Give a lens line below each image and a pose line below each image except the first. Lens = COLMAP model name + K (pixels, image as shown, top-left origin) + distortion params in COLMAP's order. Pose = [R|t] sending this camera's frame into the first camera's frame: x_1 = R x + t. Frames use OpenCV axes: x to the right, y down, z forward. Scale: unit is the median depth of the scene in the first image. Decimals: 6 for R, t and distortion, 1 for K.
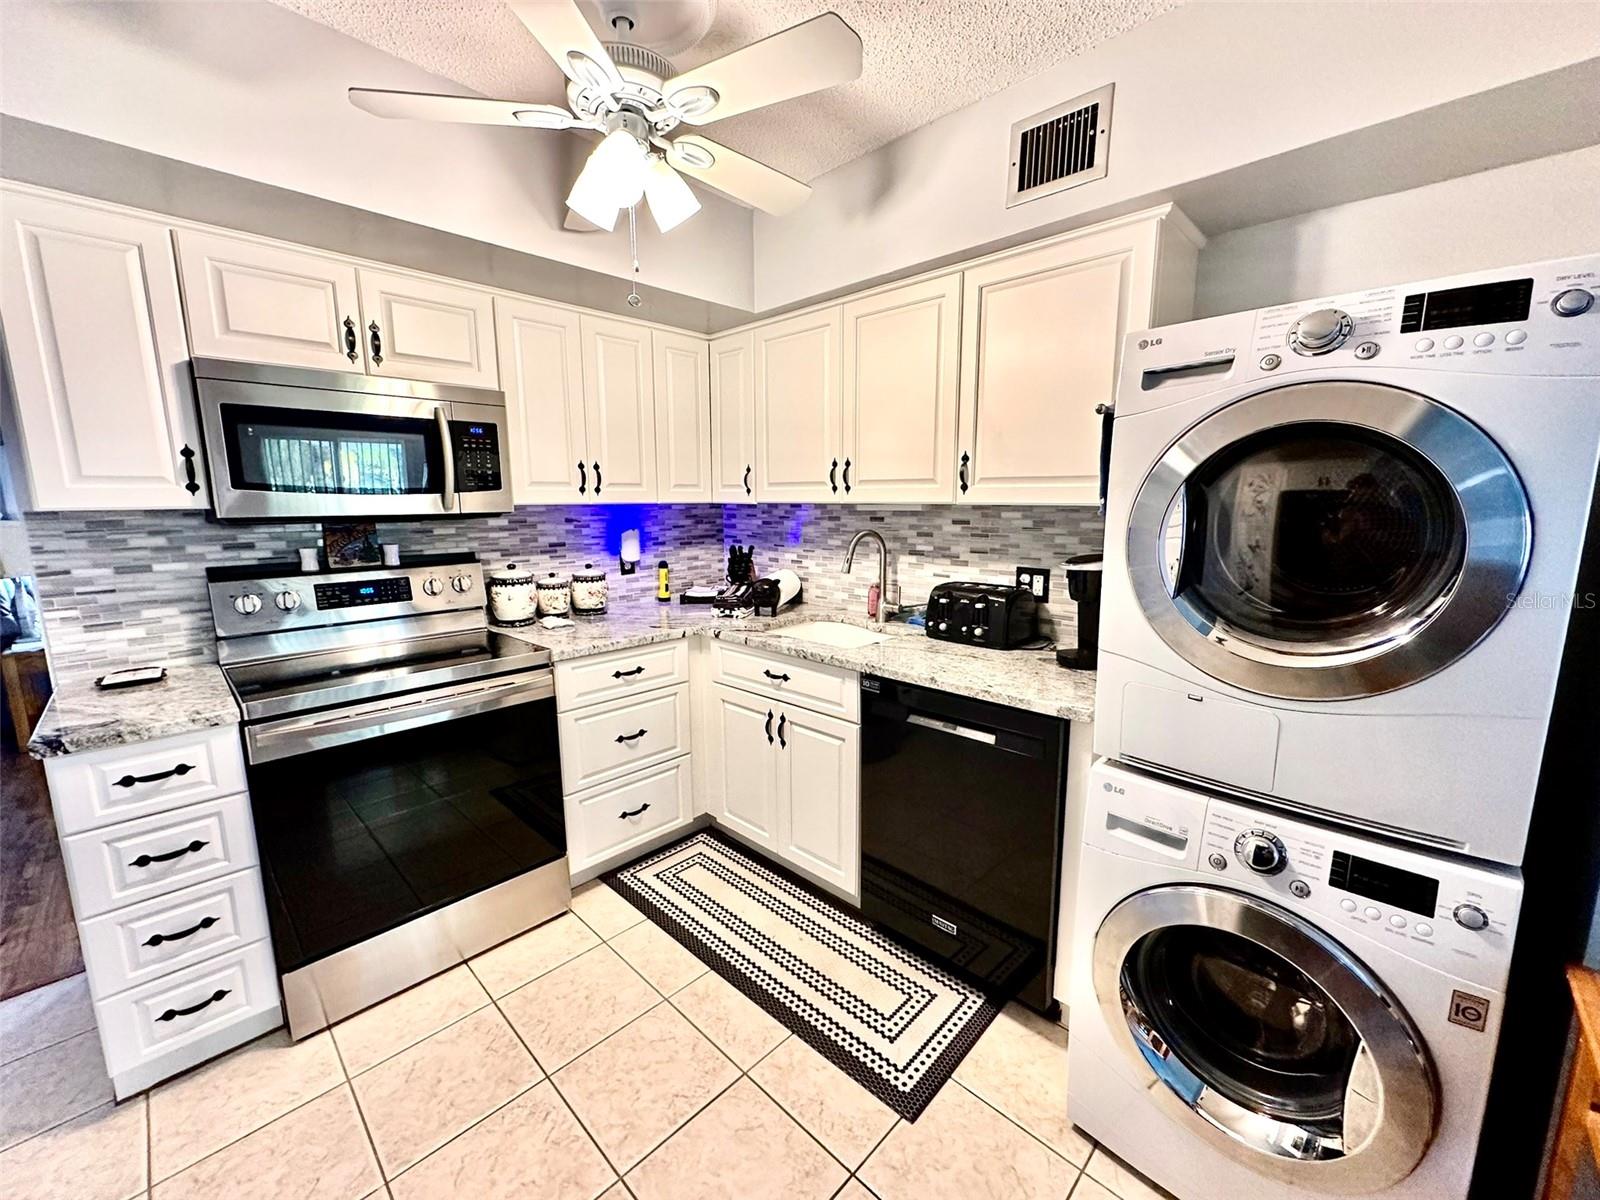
lens RADIAL K [[636.6, 0, 801.0], [0, 636.6, 596.7], [0, 0, 1]] dist [-0.000643, -0.000163]
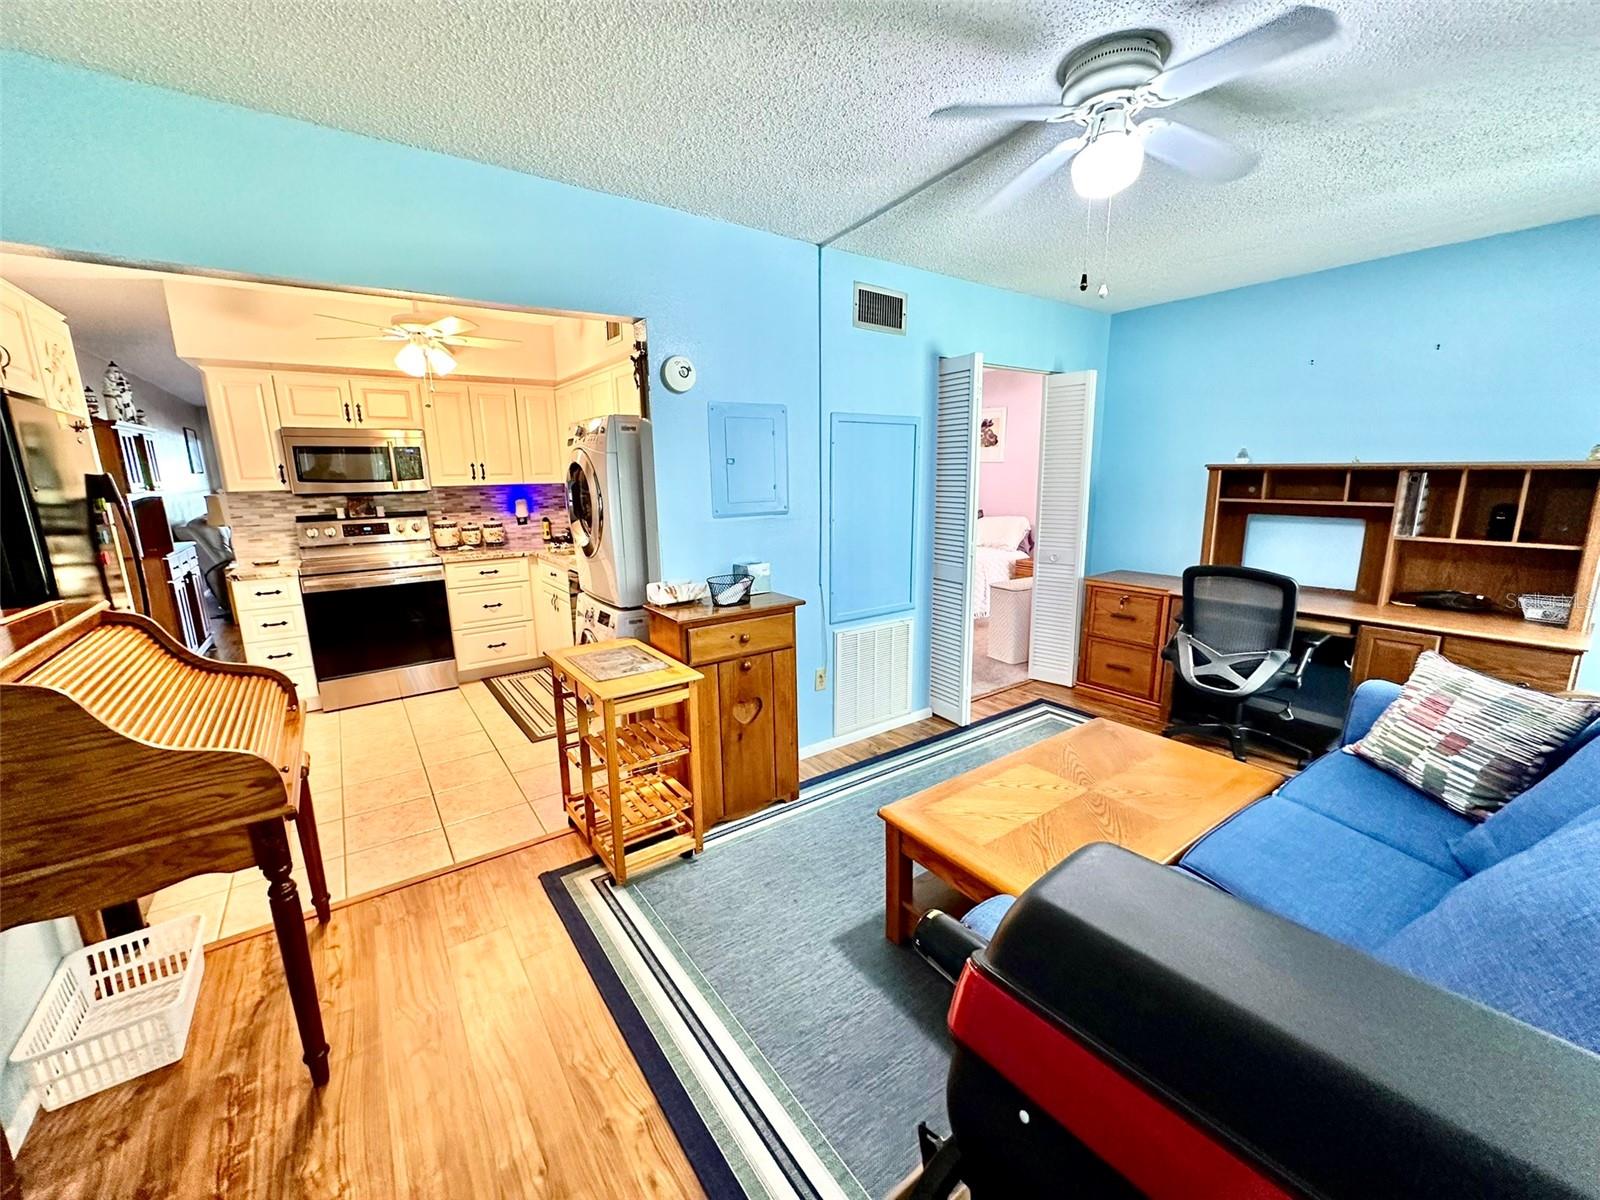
lens RADIAL K [[636.6, 0, 798.9], [0, 636.6, 596.0], [0, 0, 1]] dist [-0.000643, -0.000163]
pose [[0.985148, 0.025553, -0.169797, 1.067591], [-0.017460, 0.998647, 0.048986, 0.084422], [0.170819, -0.045294, 0.984261, -0.815010]]
